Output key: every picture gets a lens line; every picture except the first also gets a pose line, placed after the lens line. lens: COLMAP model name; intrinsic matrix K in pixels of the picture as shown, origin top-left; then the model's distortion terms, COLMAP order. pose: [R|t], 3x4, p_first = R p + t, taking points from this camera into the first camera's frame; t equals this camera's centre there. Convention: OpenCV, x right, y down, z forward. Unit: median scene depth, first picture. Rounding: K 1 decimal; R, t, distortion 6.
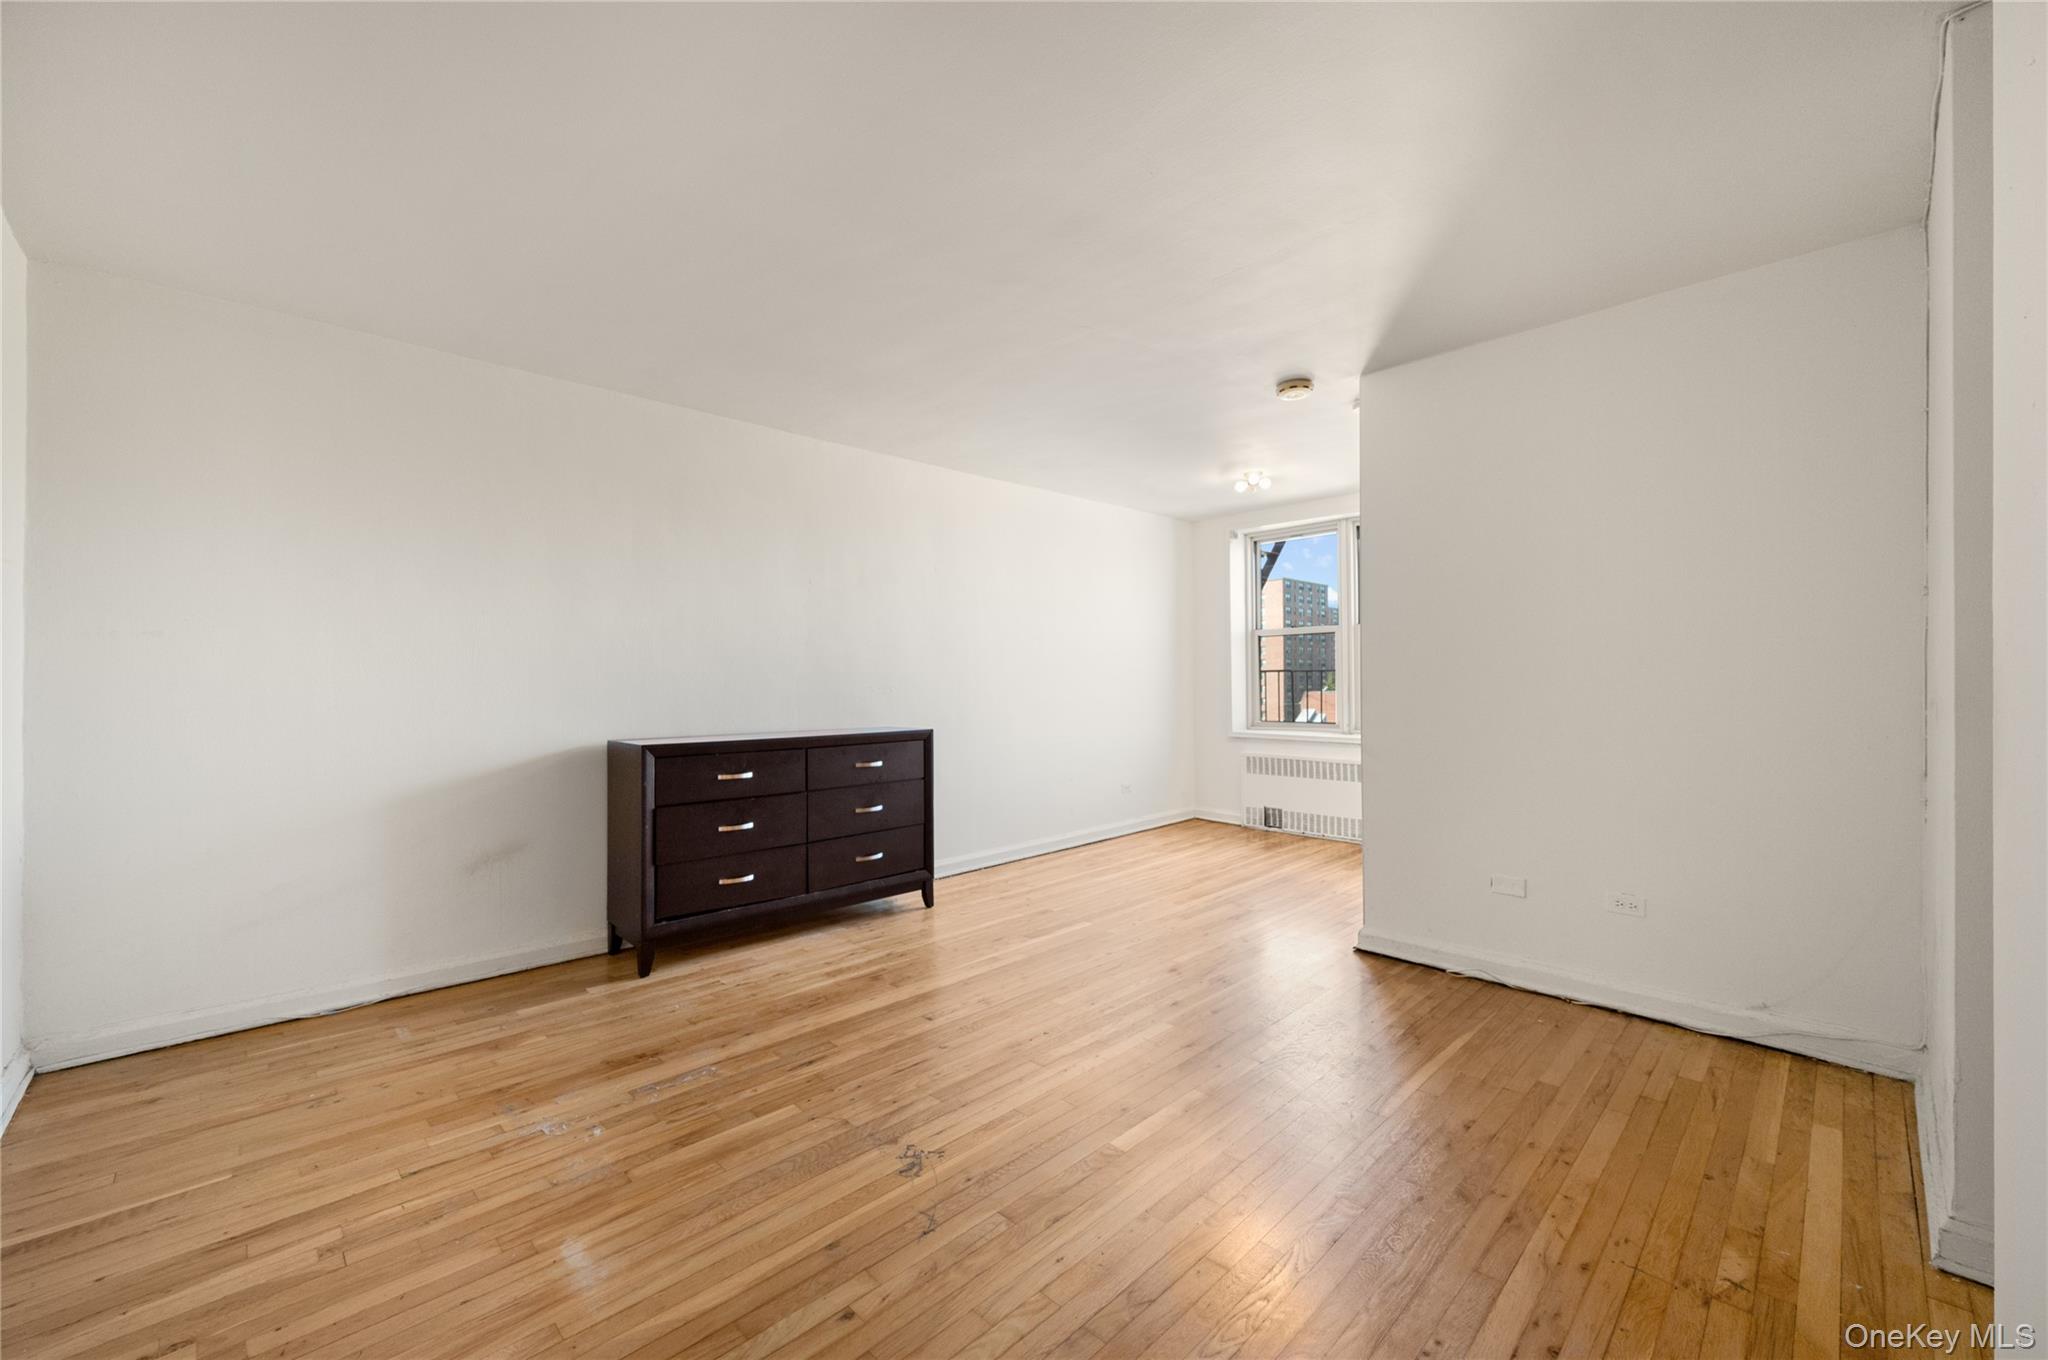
lens RADIAL K [[806.9, 0, 1022.4], [0, 806.9, 682.7], [0, 0, 1]] dist [-0.001115, 0.000033]
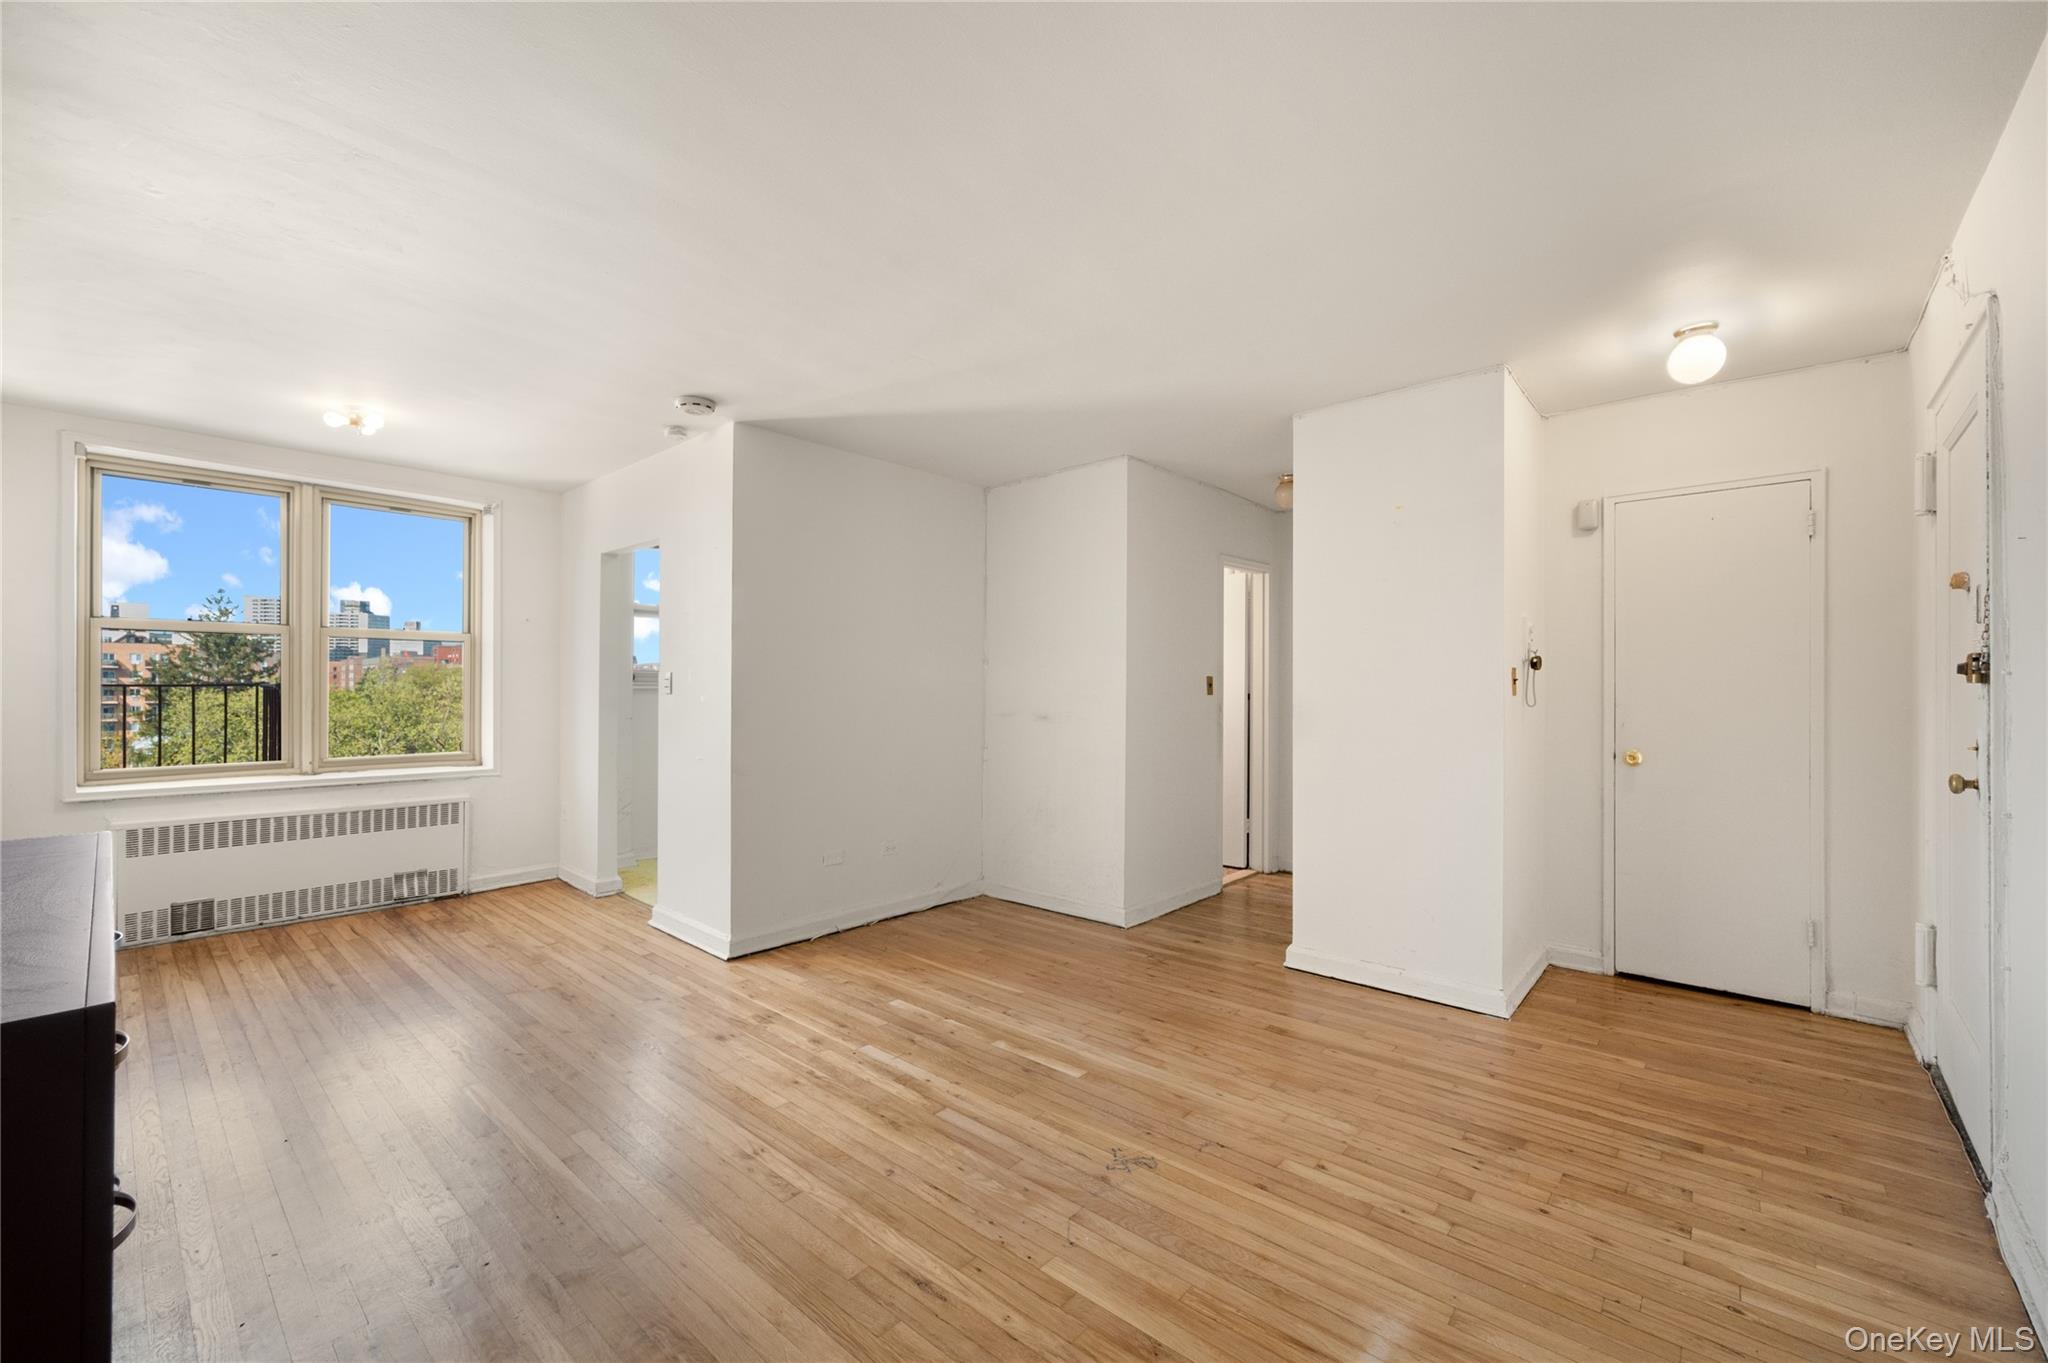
lens RADIAL K [[819.5, 0, 1028.3], [0, 819.5, 686.6], [0, 0, 1]] dist [0.000146, -0.000341]
pose [[-0.071415, 0.010097, 0.997396, -1.066754], [0.001135, 0.999949, -0.010042, -0.022523], [-0.997446, 0.000414, -0.071423, 1.068828]]
